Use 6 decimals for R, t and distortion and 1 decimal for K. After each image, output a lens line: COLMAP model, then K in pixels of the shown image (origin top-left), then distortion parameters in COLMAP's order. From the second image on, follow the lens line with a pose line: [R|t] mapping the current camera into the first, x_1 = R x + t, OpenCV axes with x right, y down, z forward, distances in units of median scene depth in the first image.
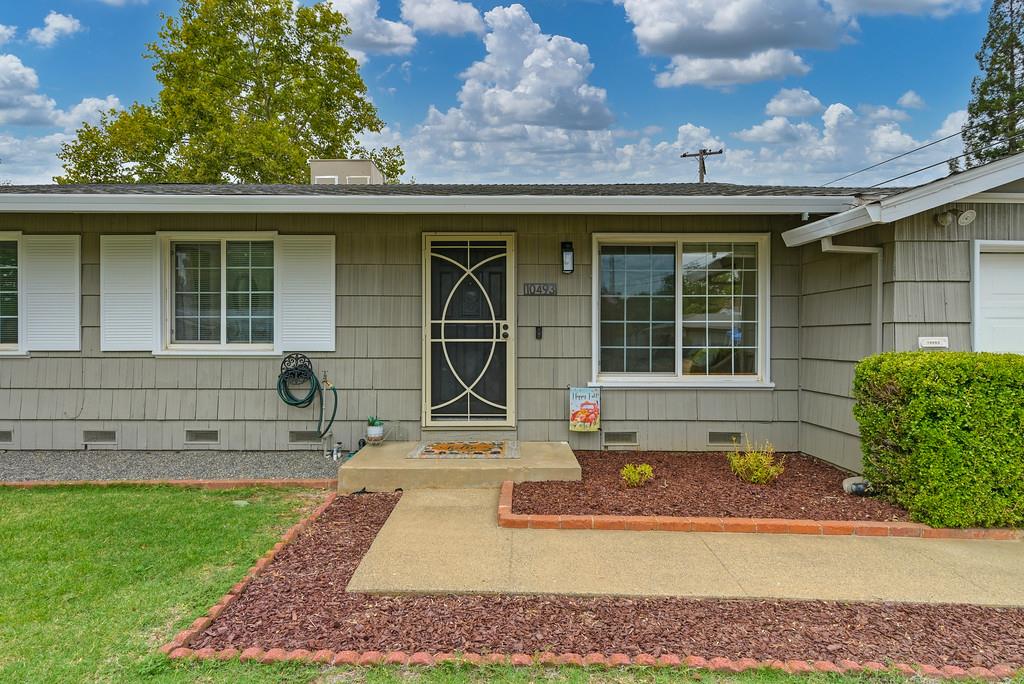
lens RADIAL K [[498.9, 0, 513.9], [0, 498.9, 338.2], [0, 0, 1]] dist [0.000975, 0.002041]
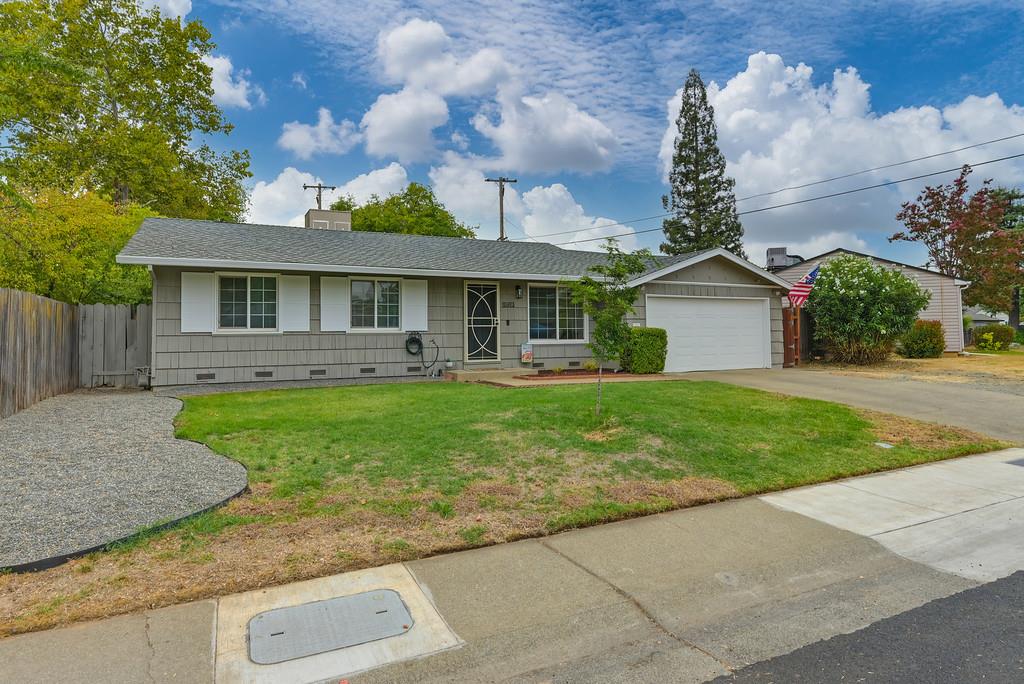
lens RADIAL K [[606.4, 0, 523.8], [0, 606.4, 312.9], [0, 0, 1]] dist [0.006670, -0.003826]
pose [[0.890401, 0.007164, 0.455122, -1.221942], [0.010309, 0.999302, -0.035900, 0.047410], [-0.455061, 0.036657, 0.889705, -1.654966]]
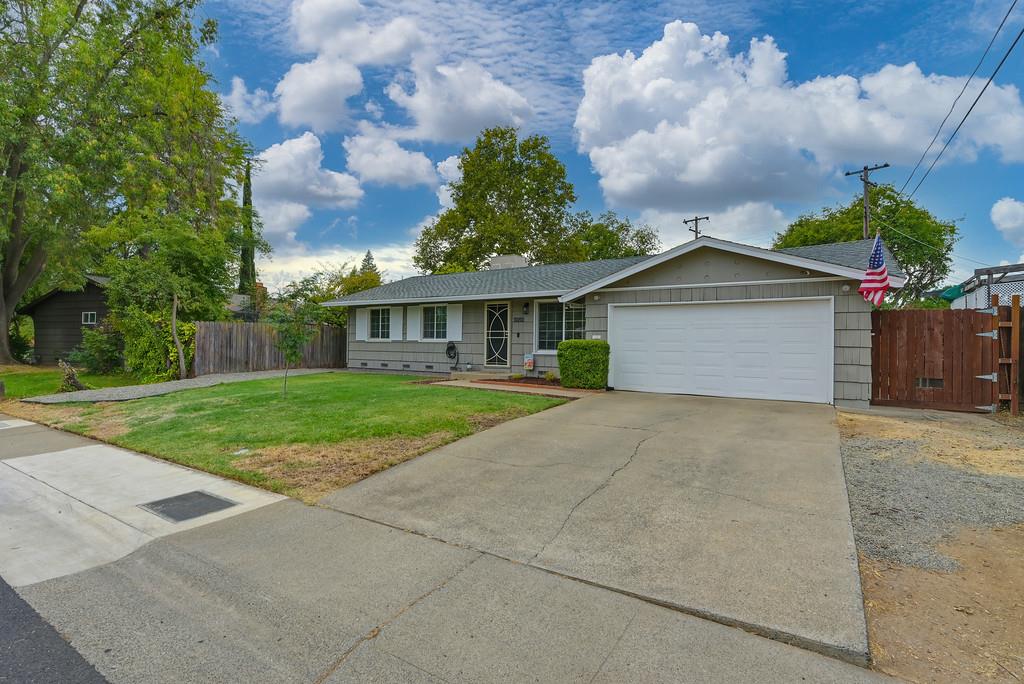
lens RADIAL K [[498.3, 0, 509.6], [0, 498.3, 339.2], [0, 0, 1]] dist [-0.000669, 0.001105]
pose [[0.838143, 0.002996, -0.545442, 1.563318], [-0.011051, 0.999873, -0.011489, 0.046255], [0.545338, 0.015657, 0.838070, -1.414138]]
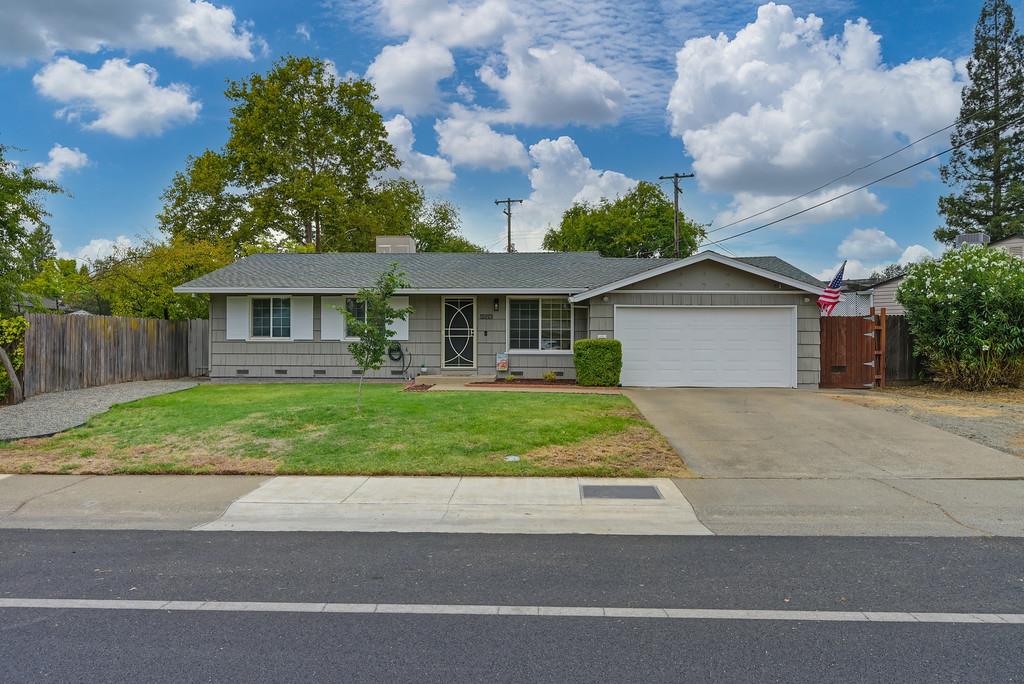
lens RADIAL K [[649.2, 0, 518.4], [0, 649.2, 337.8], [0, 0, 1]] dist [-0.003518, 0.001346]
pose [[0.999335, 0.002368, -0.036381, 0.344861], [-0.002506, 0.999990, -0.003740, 0.024140], [0.036372, 0.003828, 0.999331, -2.395024]]
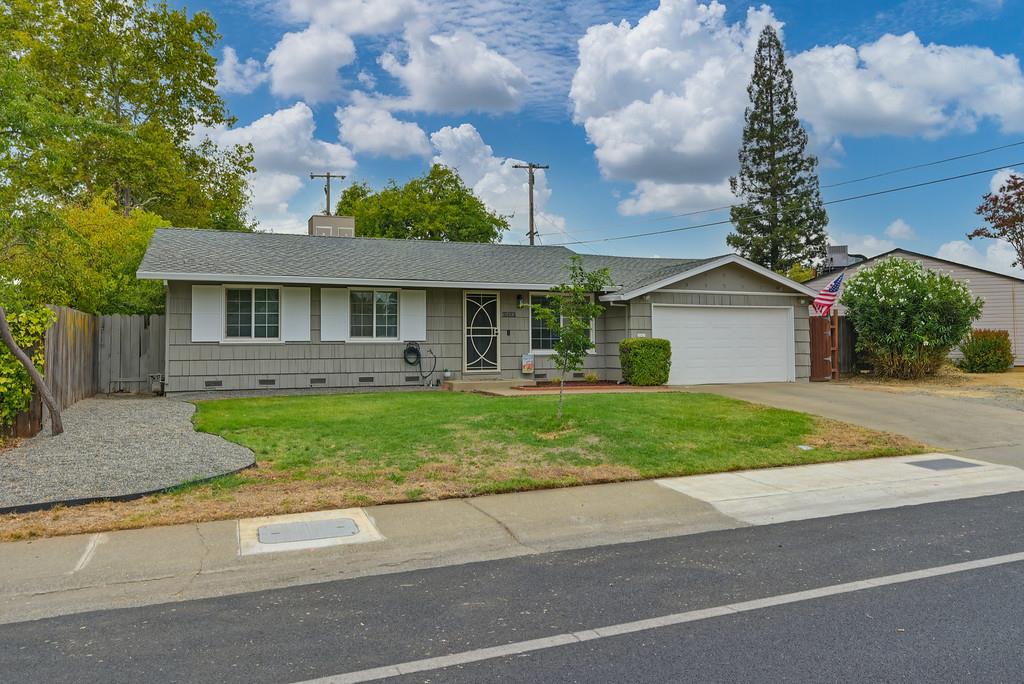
lens RADIAL K [[758.5, 0, 530.4], [0, 758.5, 302.6], [0, 0, 1]] dist [0.003939, -0.005042]
pose [[0.919900, 0.015421, 0.391849, -1.275699], [0.005141, 0.998666, -0.051373, 0.032305], [-0.392119, 0.049272, 0.918594, -2.372660]]
